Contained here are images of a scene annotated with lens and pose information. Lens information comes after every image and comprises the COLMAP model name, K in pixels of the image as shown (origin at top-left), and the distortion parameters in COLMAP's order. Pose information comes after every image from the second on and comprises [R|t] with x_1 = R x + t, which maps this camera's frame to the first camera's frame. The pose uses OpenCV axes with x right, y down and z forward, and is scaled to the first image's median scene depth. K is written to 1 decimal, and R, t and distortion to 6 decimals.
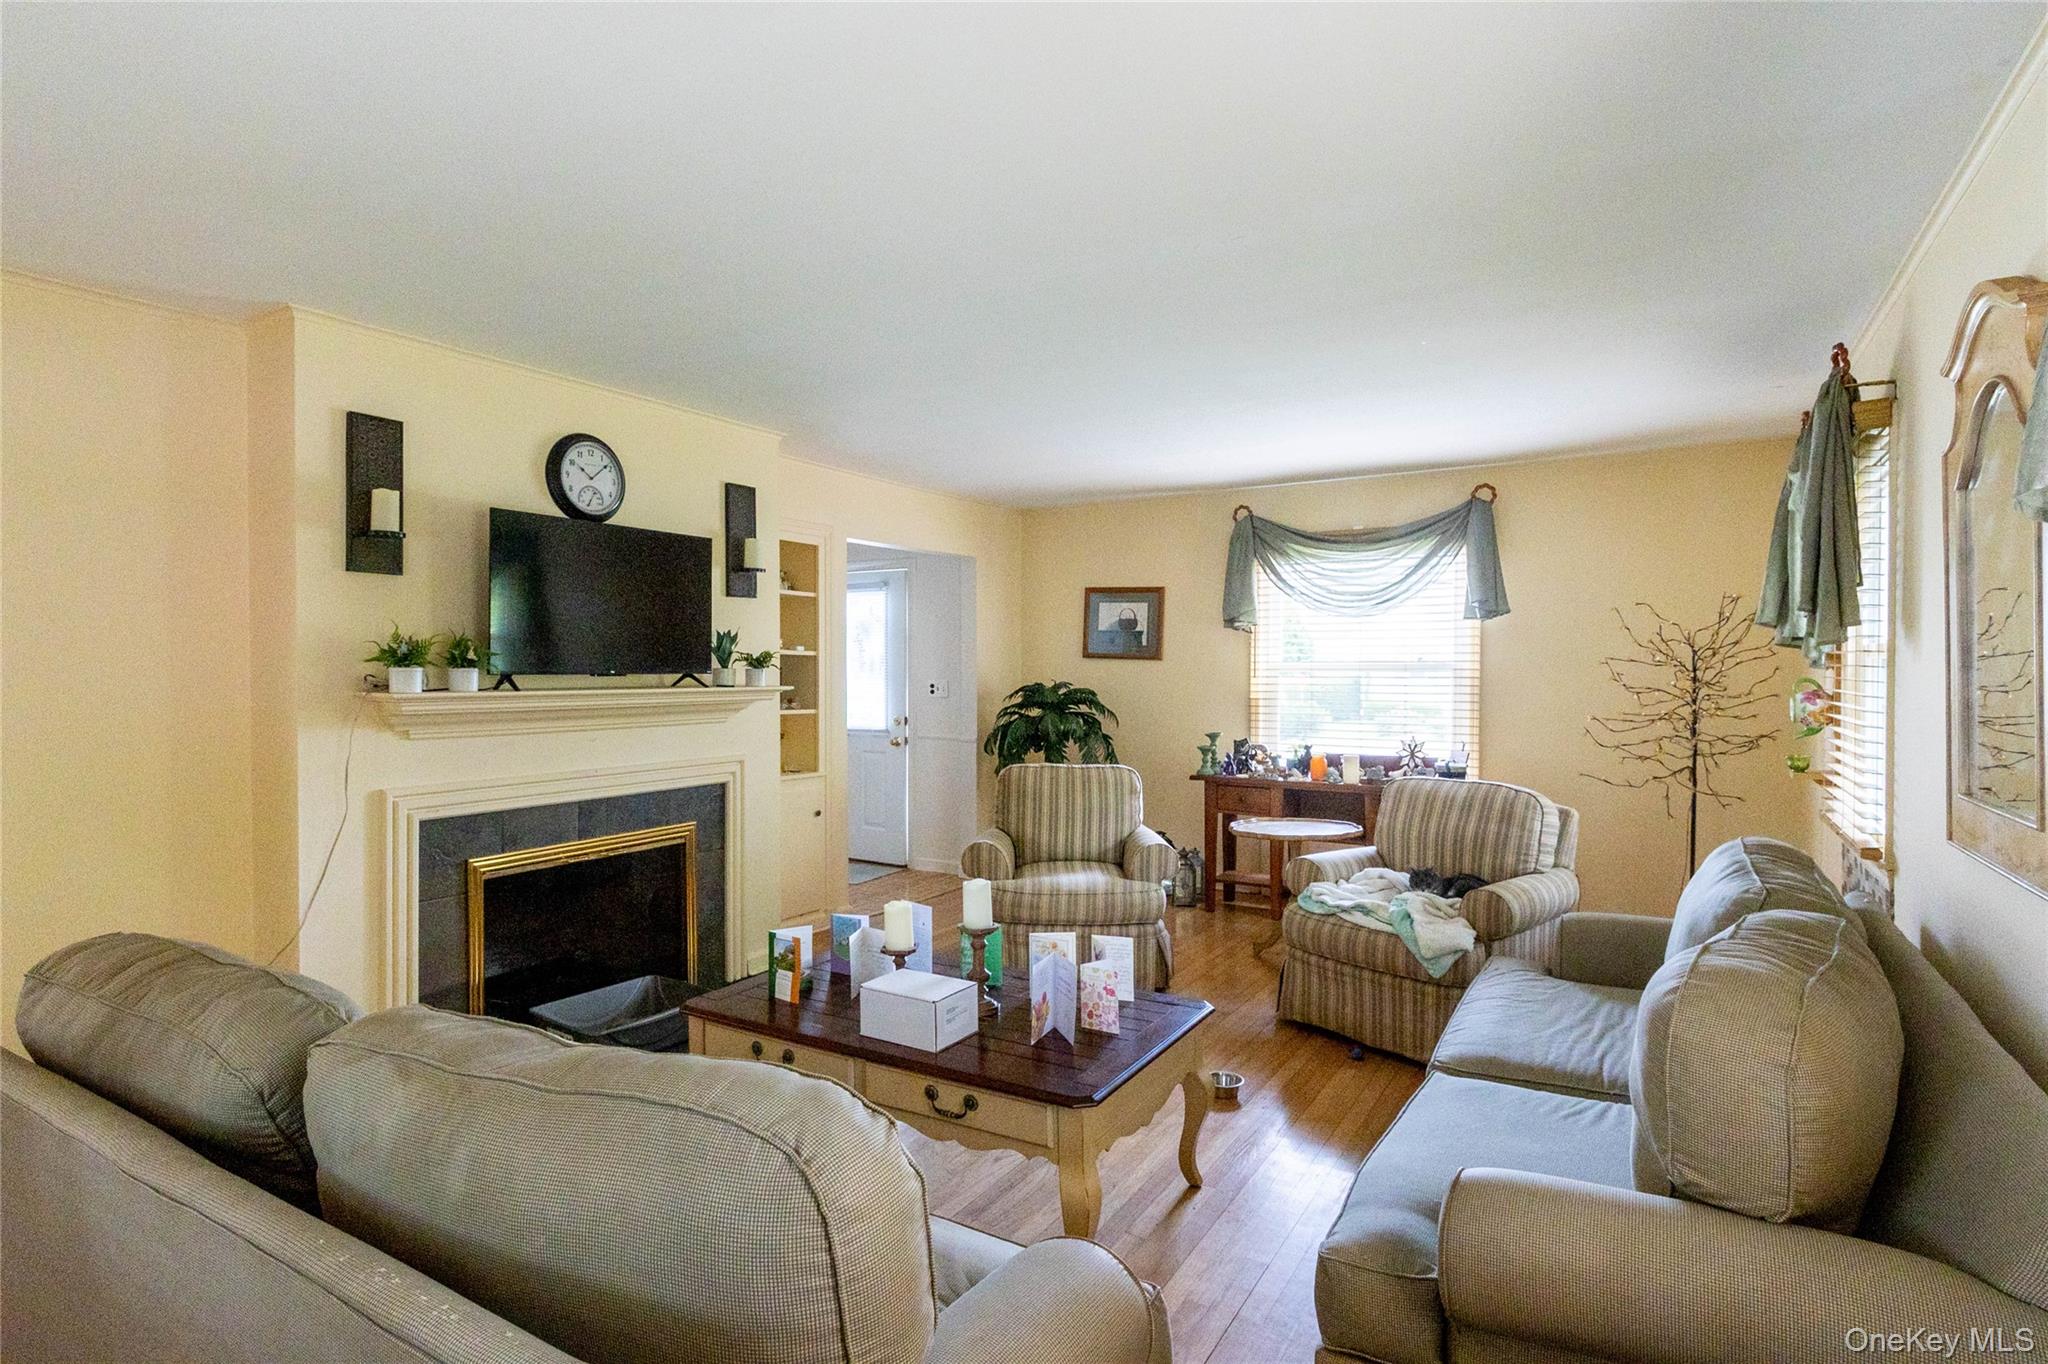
lens RADIAL K [[1024.1, 0, 1033.8], [0, 1024.1, 677.9], [0, 0, 1]] dist [0.005661, 0.000061]
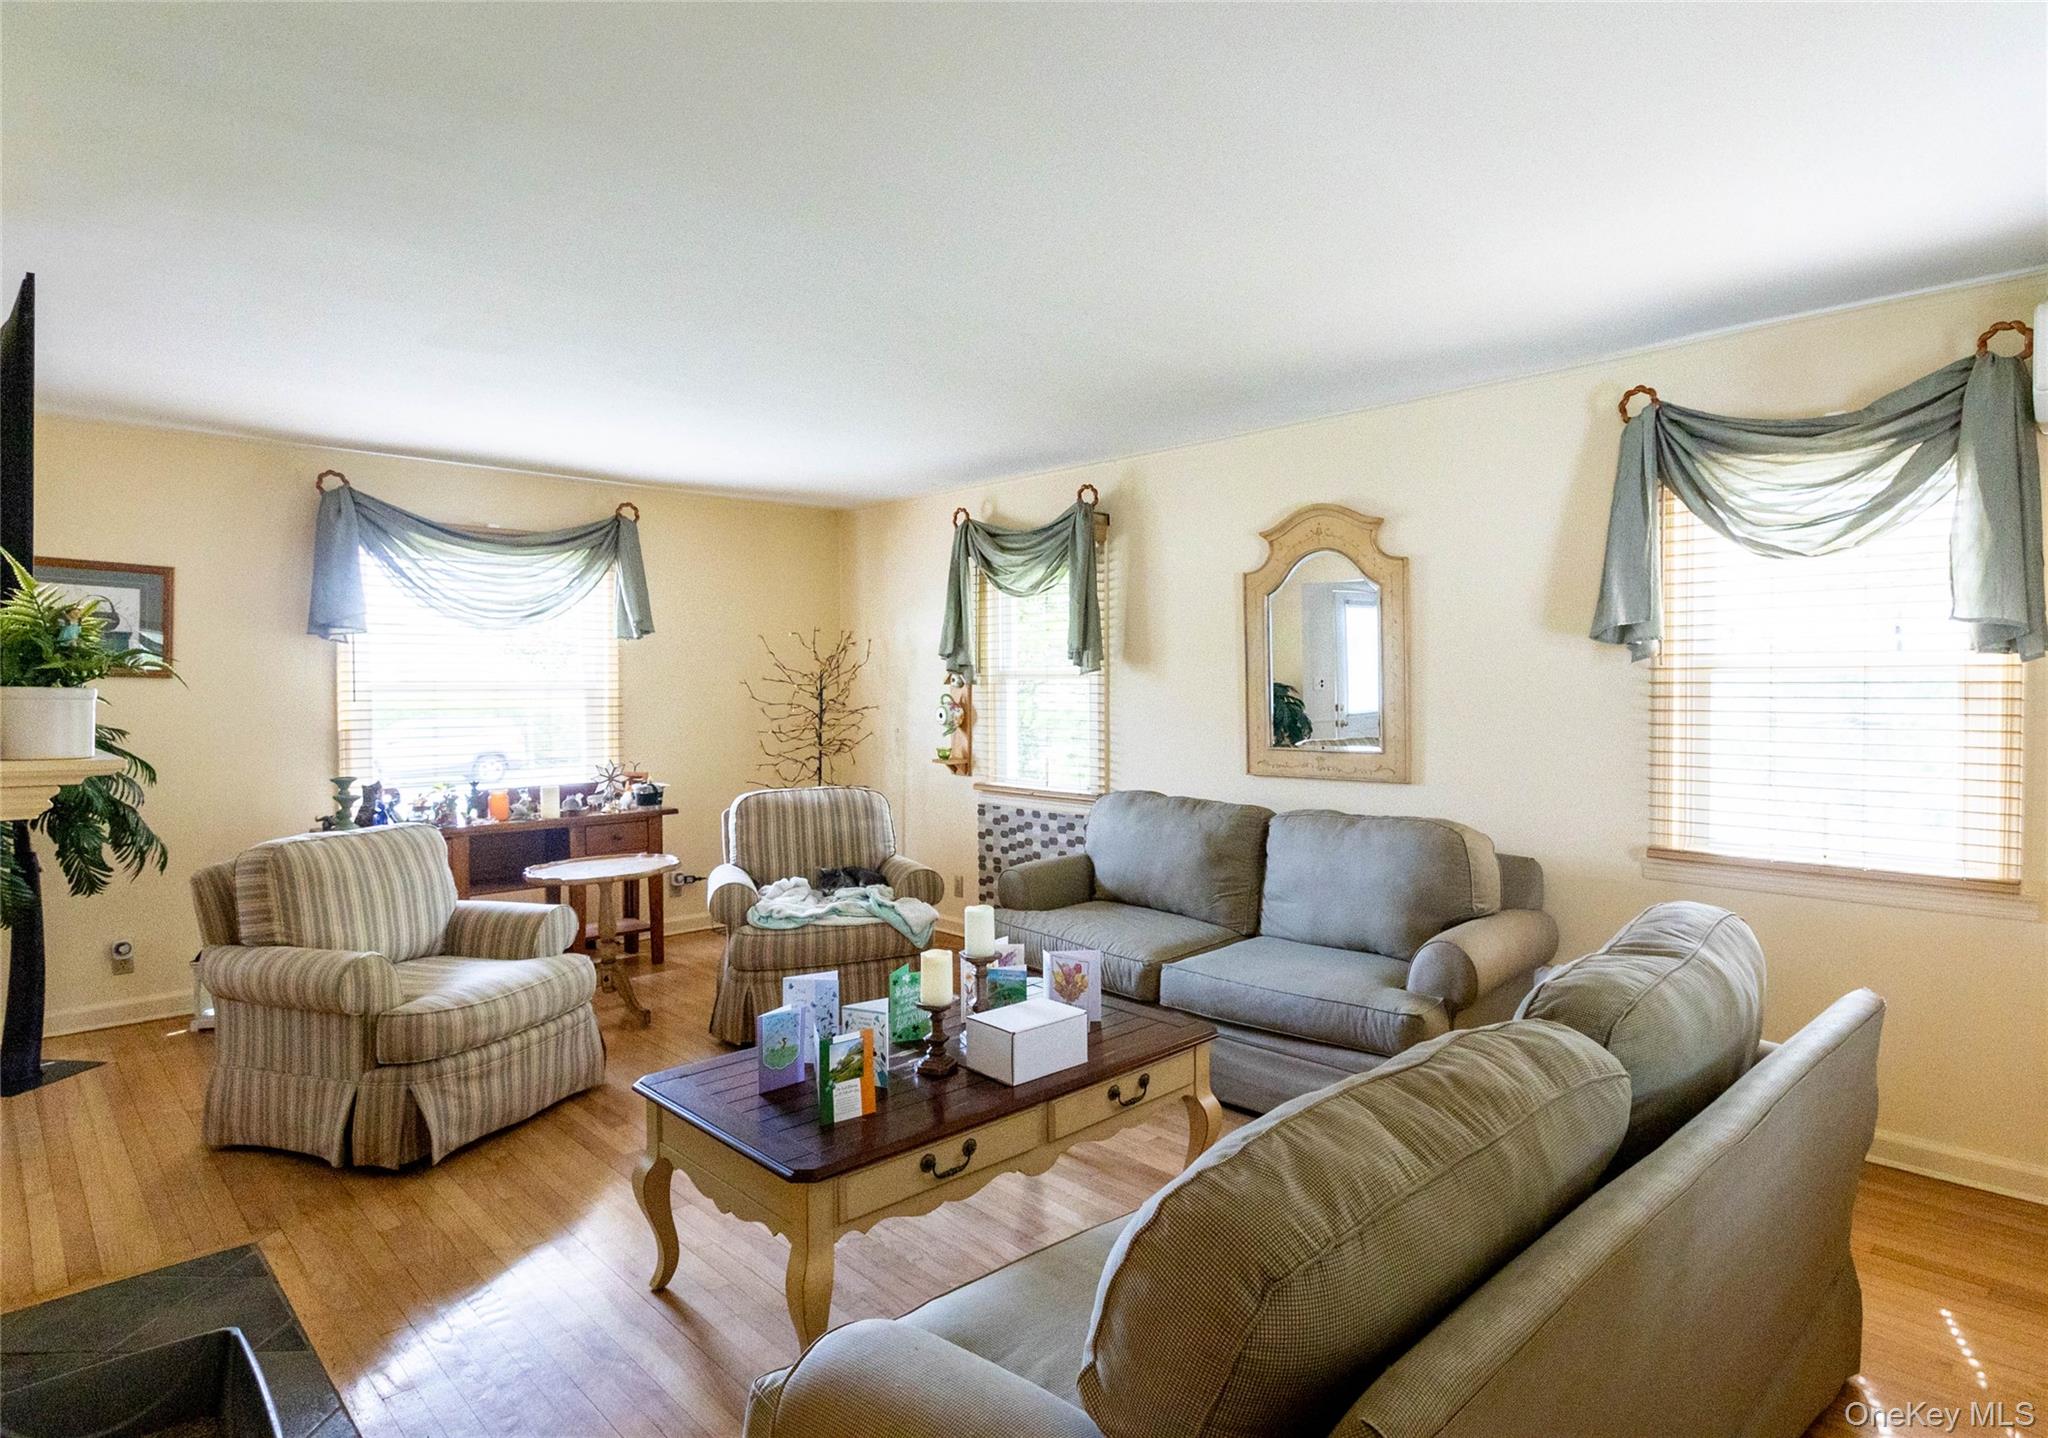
lens RADIAL K [[1134.9, 0, 1040.0], [0, 1134.9, 703.8], [0, 0, 1]] dist [0.006493, 0.000731]
pose [[0.270651, -0.017494, 0.962518, -0.702716], [0.014727, 0.999793, 0.014031, -0.005164], [-0.962565, 0.010377, 0.270853, 0.431963]]
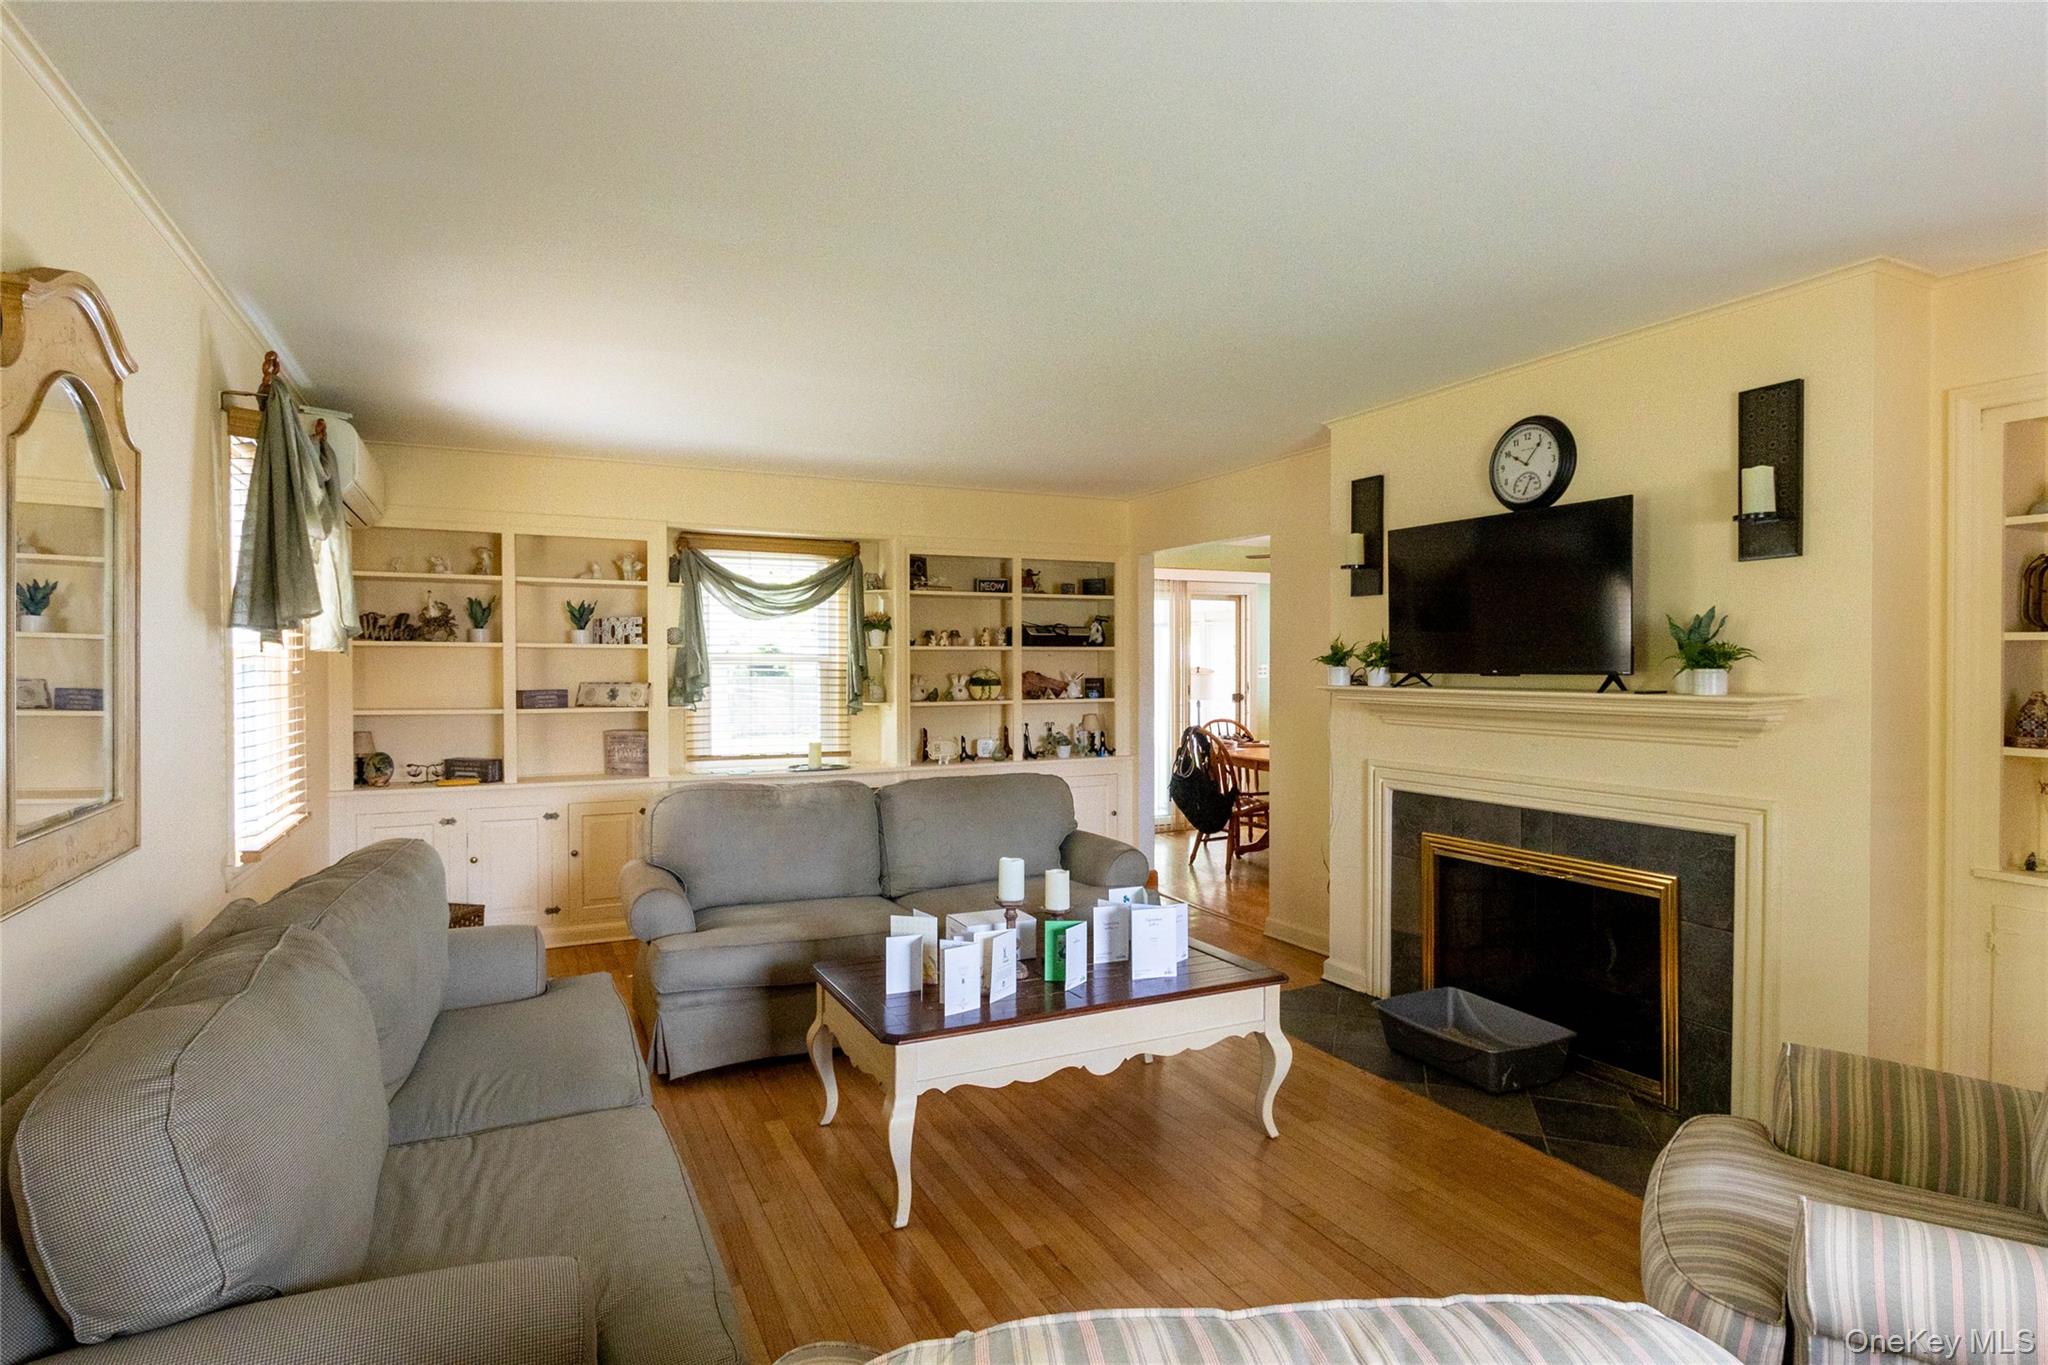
lens RADIAL K [[1059.0, 0, 1009.7], [0, 1059.0, 667.4], [0, 0, 1]] dist [0.003881, 0.000174]
pose [[-0.542438, 0.004695, -0.840083, 0.601331], [-0.005968, 0.999938, 0.009442, -0.015076], [0.840075, 0.010135, -0.542376, 1.071466]]
